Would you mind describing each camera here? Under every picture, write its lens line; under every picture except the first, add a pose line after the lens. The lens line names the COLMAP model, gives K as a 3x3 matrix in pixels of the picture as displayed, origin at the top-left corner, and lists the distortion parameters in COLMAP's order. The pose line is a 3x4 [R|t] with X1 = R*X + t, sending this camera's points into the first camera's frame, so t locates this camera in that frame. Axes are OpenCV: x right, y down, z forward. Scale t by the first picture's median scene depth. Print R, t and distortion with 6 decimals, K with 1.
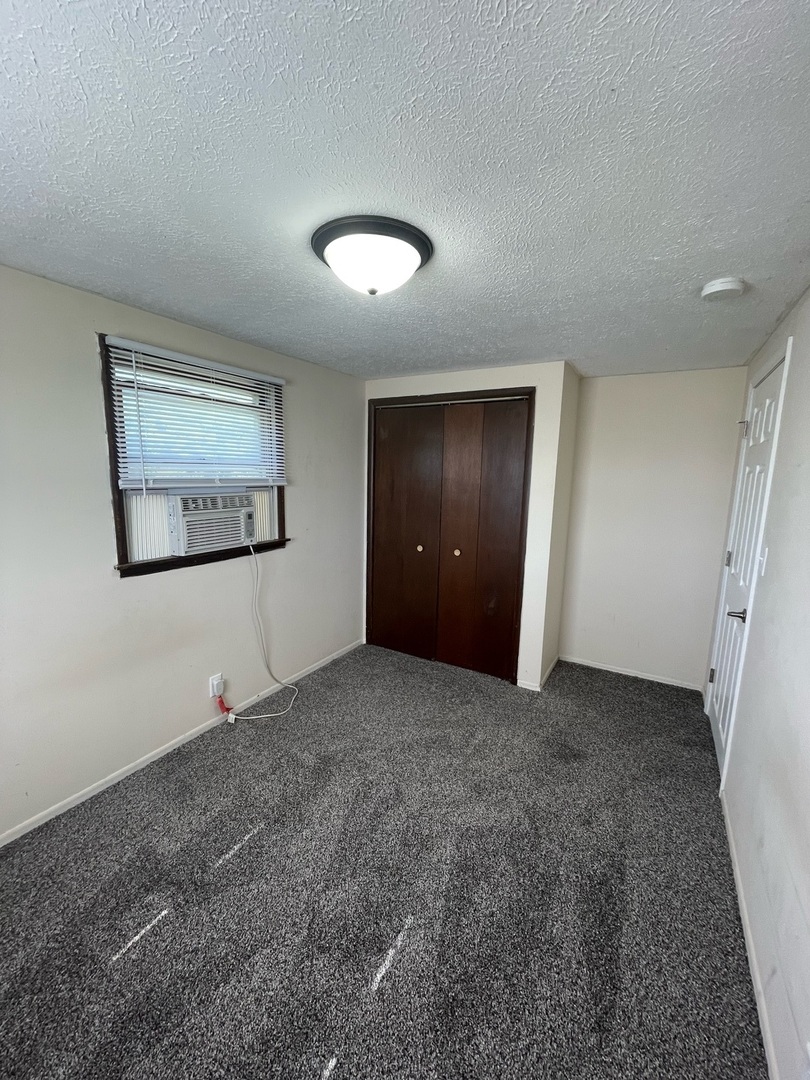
lens RADIAL K [[435.7, 0, 405.0], [0, 435.7, 540.0], [0, 0, 1]] dist [-0.000787, 0.000032]
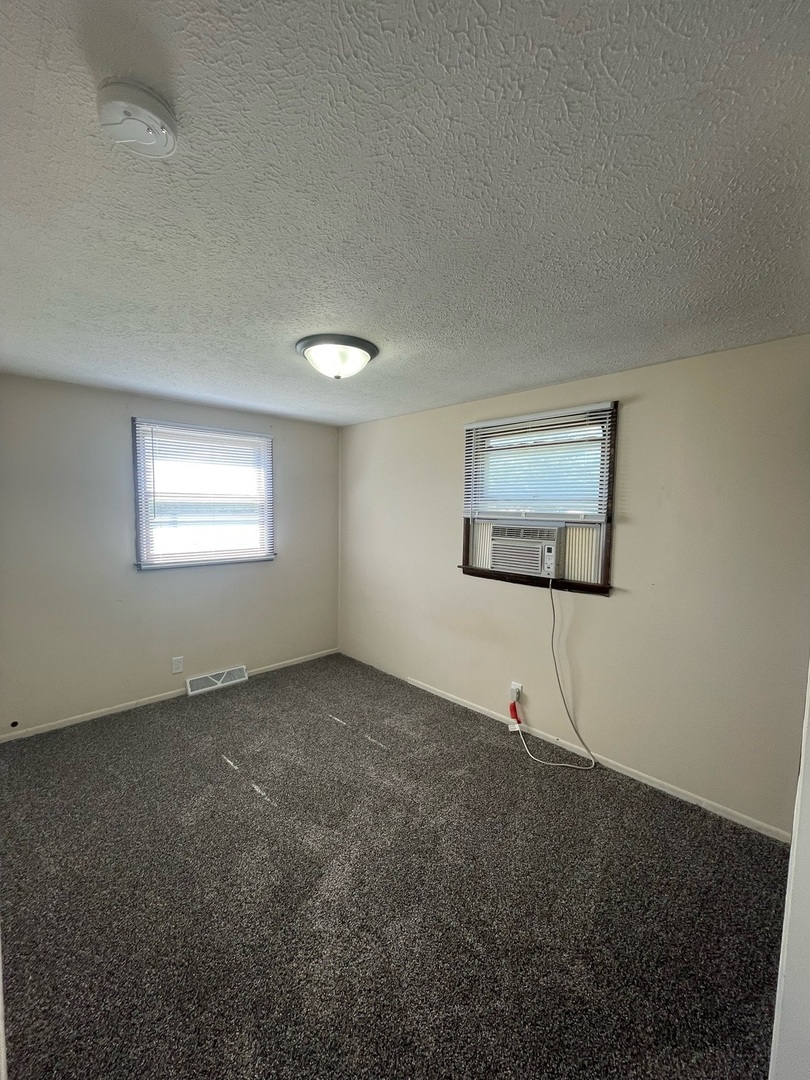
lens RADIAL K [[435.7, 0, 405.0], [0, 435.7, 540.0], [0, 0, 1]] dist [-0.000787, 0.000032]
pose [[-0.279497, 0.054336, -0.958608, 0.752109], [-0.163648, 0.981093, 0.103324, -0.132959], [0.946098, 0.185753, -0.265320, 0.990667]]
